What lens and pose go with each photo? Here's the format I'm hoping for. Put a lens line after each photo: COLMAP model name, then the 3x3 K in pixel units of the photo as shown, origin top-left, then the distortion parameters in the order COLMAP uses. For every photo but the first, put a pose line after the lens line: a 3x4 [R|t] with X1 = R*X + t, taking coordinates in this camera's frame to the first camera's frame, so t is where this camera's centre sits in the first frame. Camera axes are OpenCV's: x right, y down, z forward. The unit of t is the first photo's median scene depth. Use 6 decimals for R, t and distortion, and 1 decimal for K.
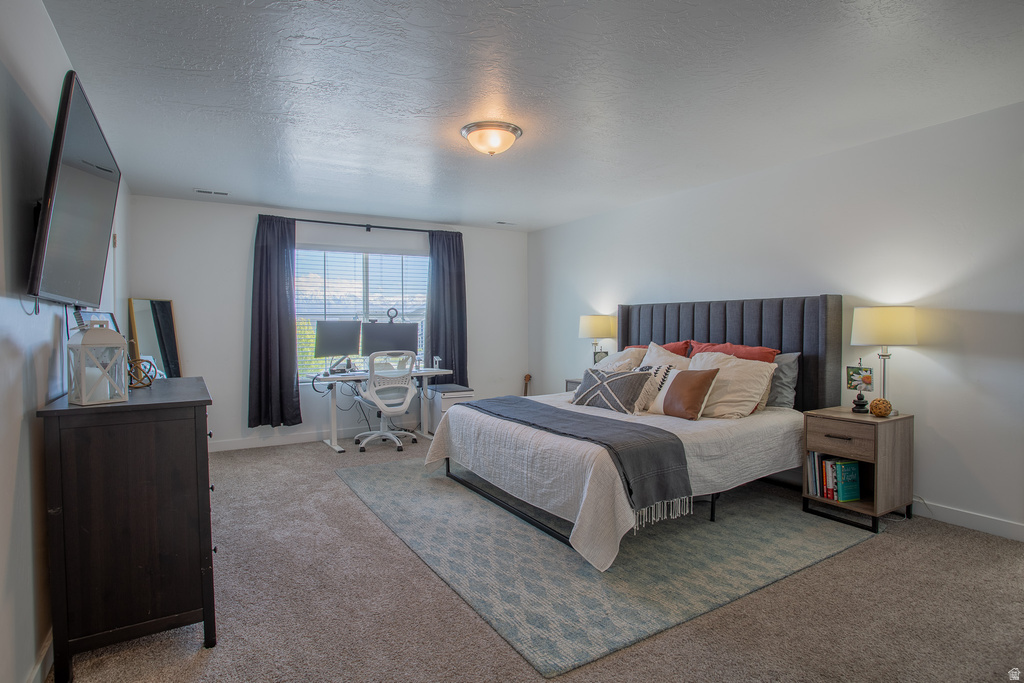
lens RADIAL K [[528.1, 0, 507.1], [0, 528.1, 336.4], [0, 0, 1]] dist [-0.073101, 0.037123]
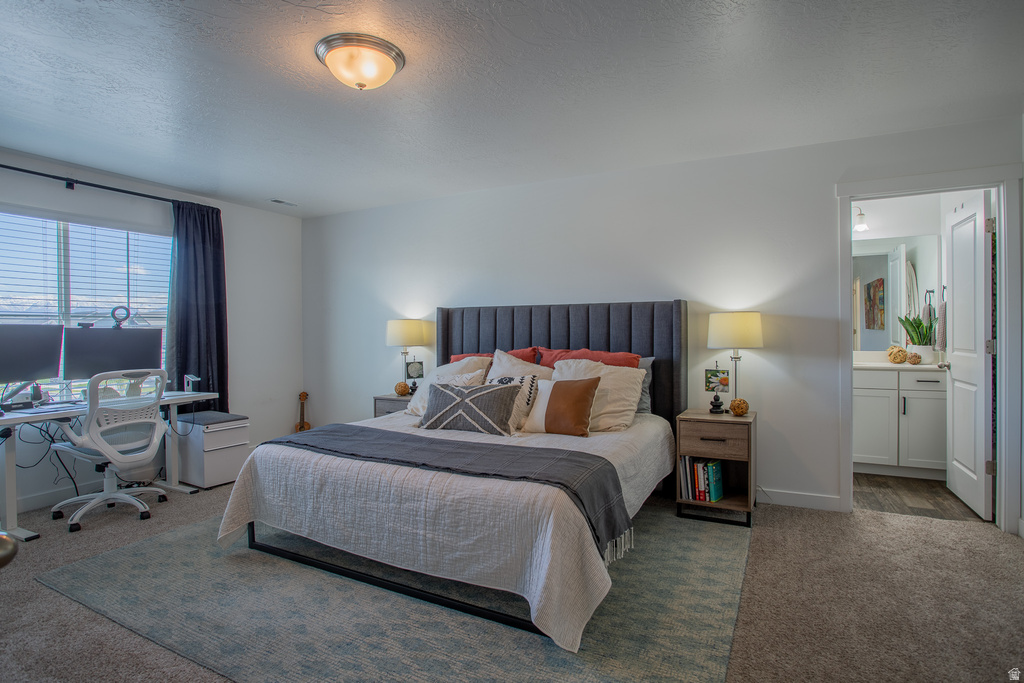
lens RADIAL K [[528.1, 0, 507.1], [0, 528.1, 336.4], [0, 0, 1]] dist [-0.073101, 0.037123]
pose [[0.856761, -0.006176, 0.515676, -0.187255], [0.013486, 0.999855, -0.010431, -0.002037], [-0.515537, 0.015892, 0.856720, 0.256859]]
